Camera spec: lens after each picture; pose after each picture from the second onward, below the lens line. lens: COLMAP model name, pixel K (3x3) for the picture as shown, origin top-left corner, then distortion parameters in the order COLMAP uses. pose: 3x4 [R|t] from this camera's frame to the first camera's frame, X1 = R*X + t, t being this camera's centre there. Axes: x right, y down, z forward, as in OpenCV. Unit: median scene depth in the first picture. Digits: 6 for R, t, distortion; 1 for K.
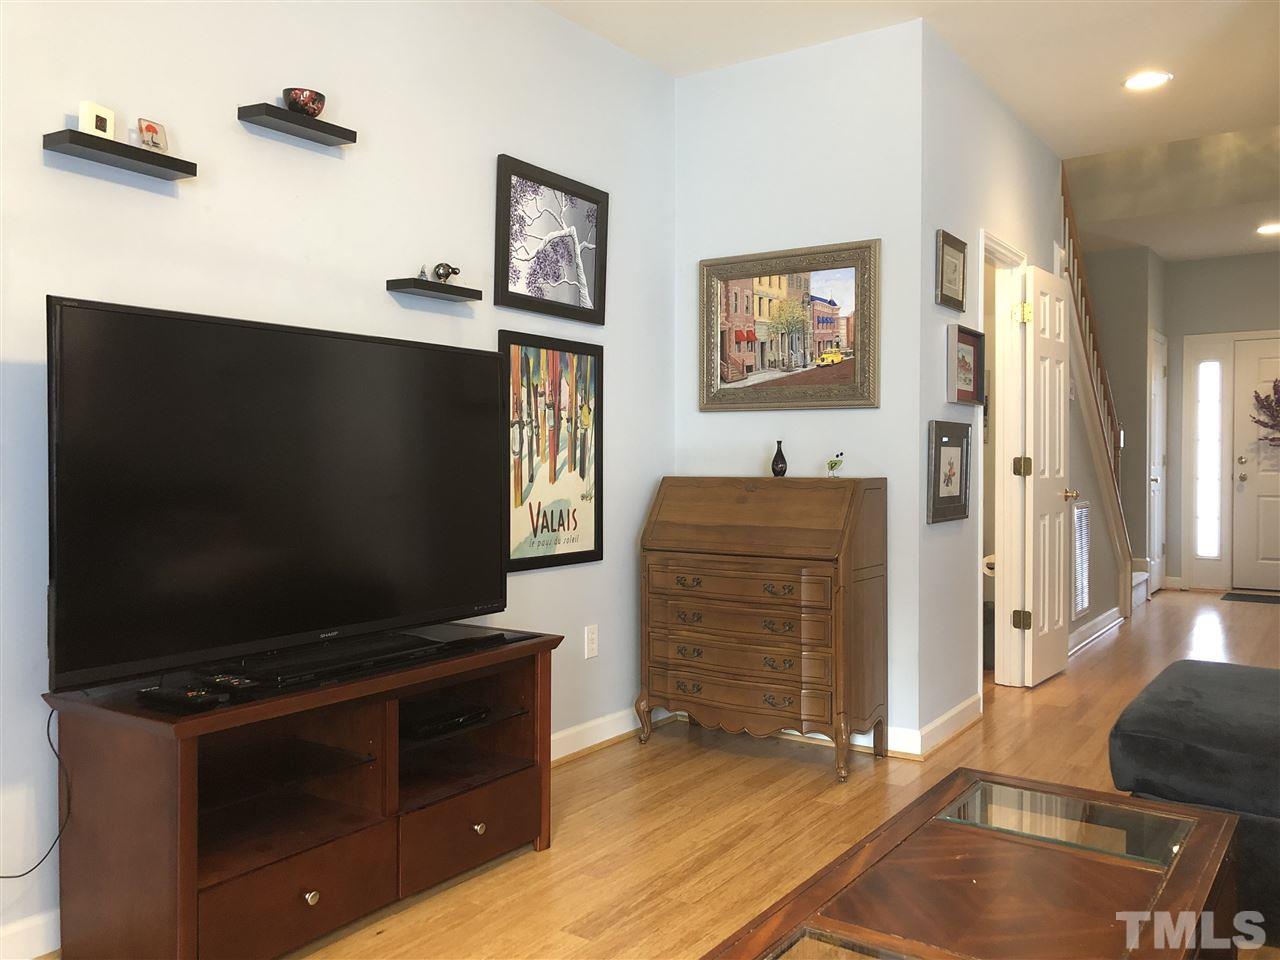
lens RADIAL K [[1048.7, 0, 631.4], [0, 1048.7, 478.9], [0, 0, 1]] dist [0.033065, -0.034682]
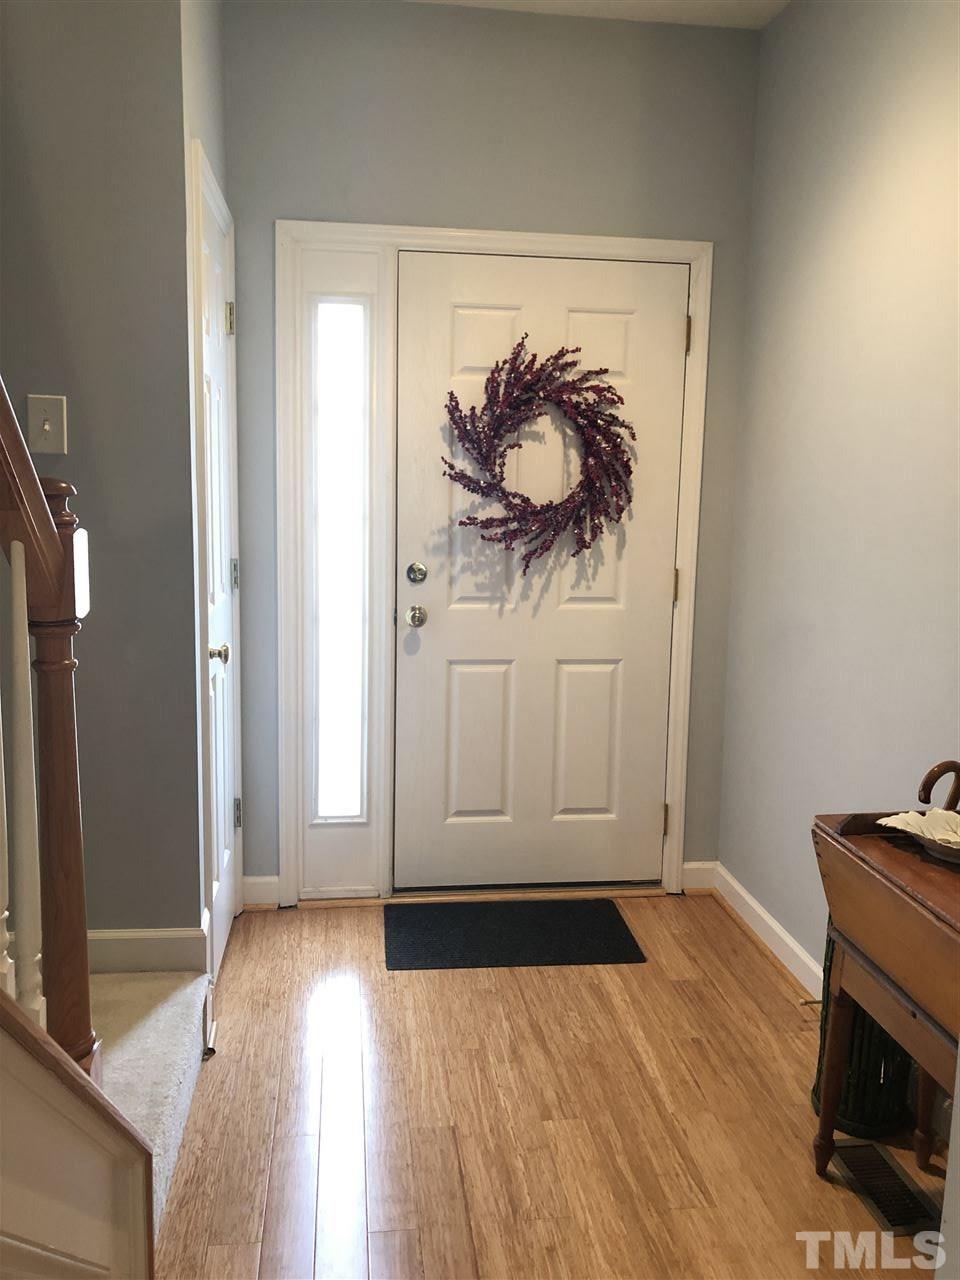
lens RADIAL K [[1048.7, 0, 475.1], [0, 1048.7, 647.4], [0, 0, 1]] dist [0.033065, -0.034682]
pose [[0.745290, -0.081695, 0.661716, 0.337989], [-0.012495, 0.990579, 0.136368, -0.043866], [-0.666623, -0.109902, 0.737248, 0.701268]]
